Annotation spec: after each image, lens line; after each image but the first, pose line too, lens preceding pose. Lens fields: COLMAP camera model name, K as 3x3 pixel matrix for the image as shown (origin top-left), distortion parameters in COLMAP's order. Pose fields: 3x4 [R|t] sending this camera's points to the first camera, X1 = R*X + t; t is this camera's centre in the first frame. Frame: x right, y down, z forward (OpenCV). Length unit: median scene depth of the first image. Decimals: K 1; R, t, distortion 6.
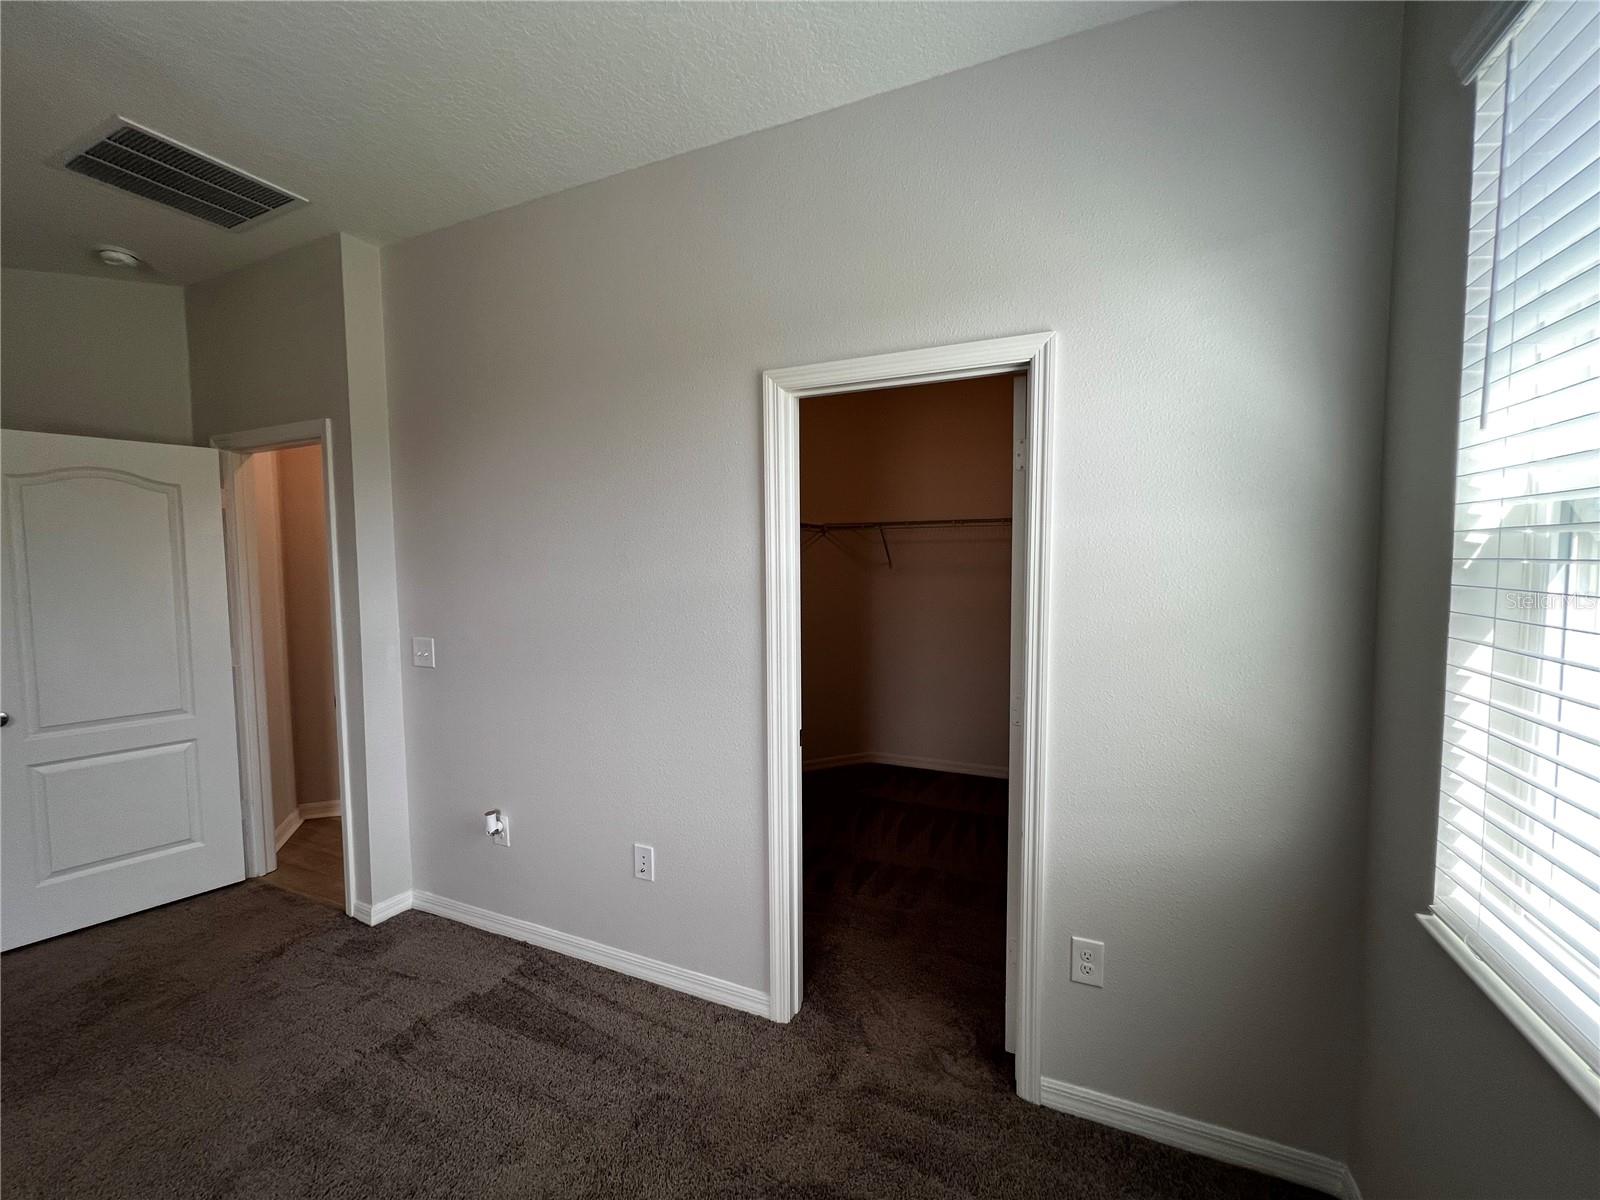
lens RADIAL K [[640.0, 0, 796.1], [0, 640.0, 597.0], [0, 0, 1]] dist [-0.001550, 0.000328]
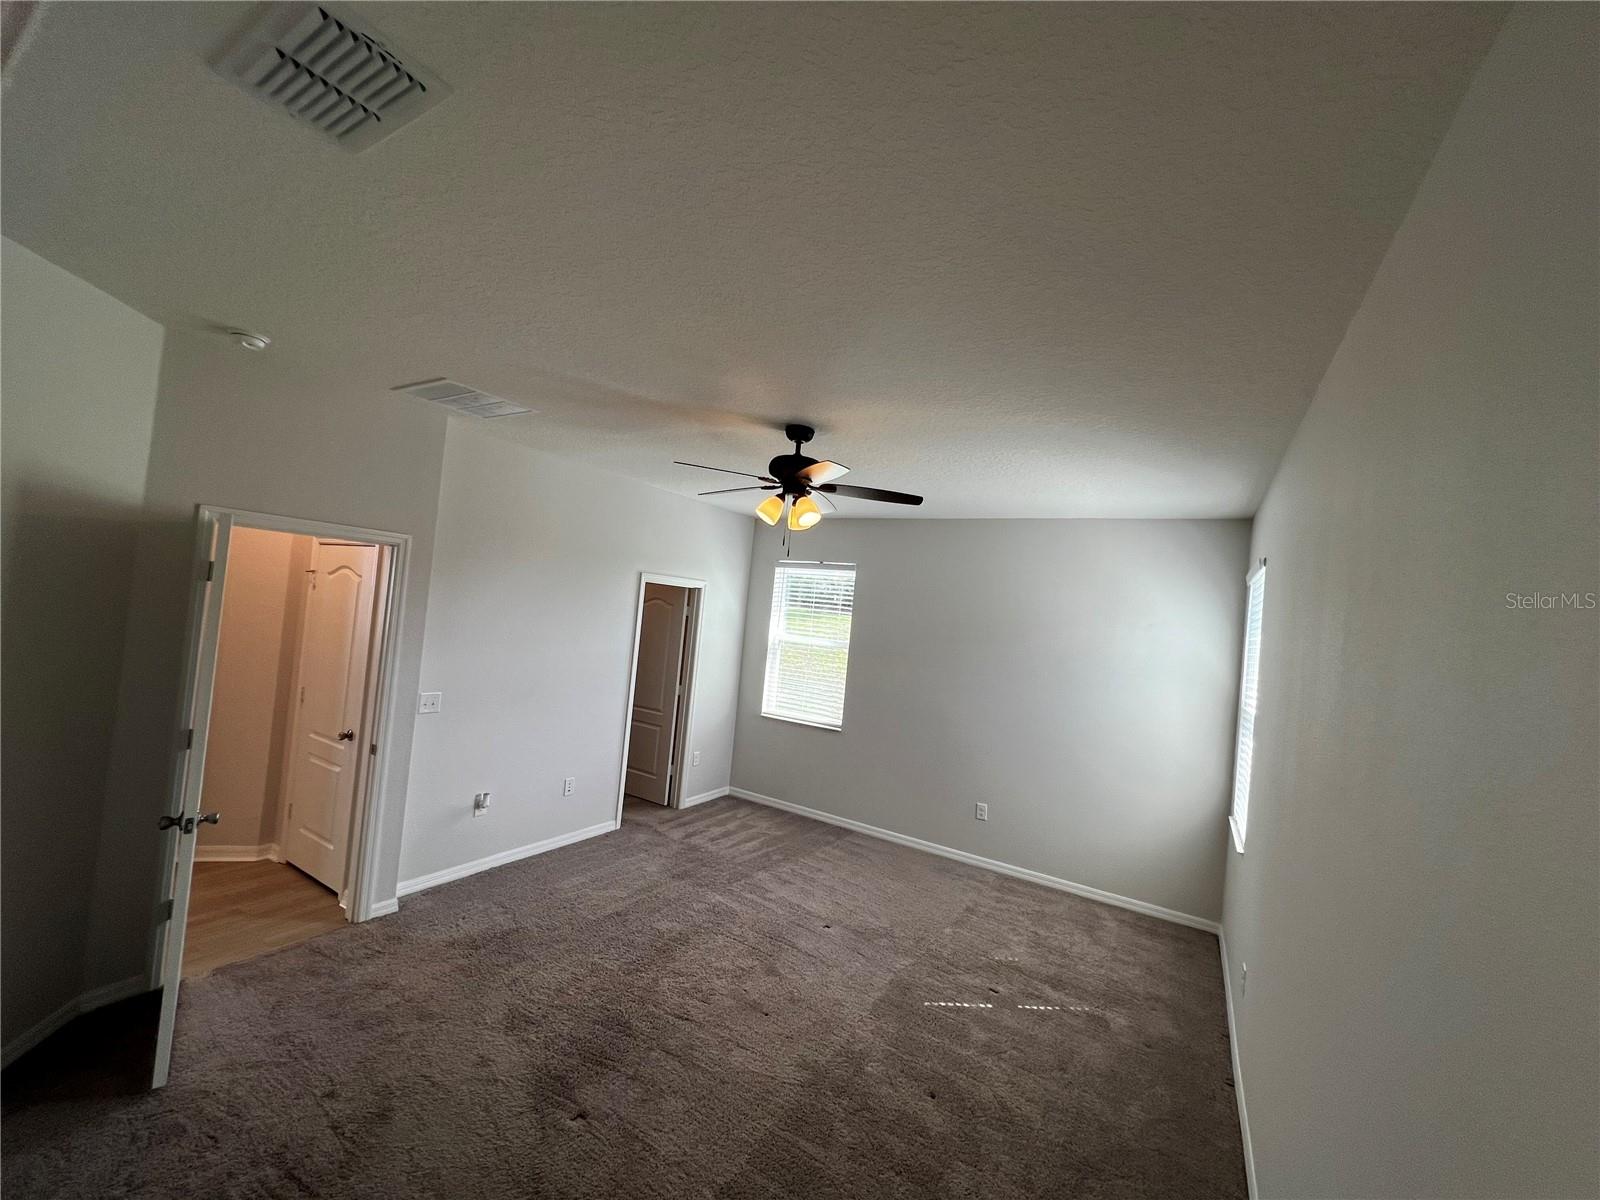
lens RADIAL K [[640.0, 0, 796.1], [0, 640.0, 597.0], [0, 0, 1]] dist [-0.001550, 0.000328]
pose [[0.134816, 0.043808, 0.989902, -2.869848], [-0.033372, 0.998656, -0.039650, -0.185009], [-0.990309, -0.027689, 0.136097, 0.013165]]
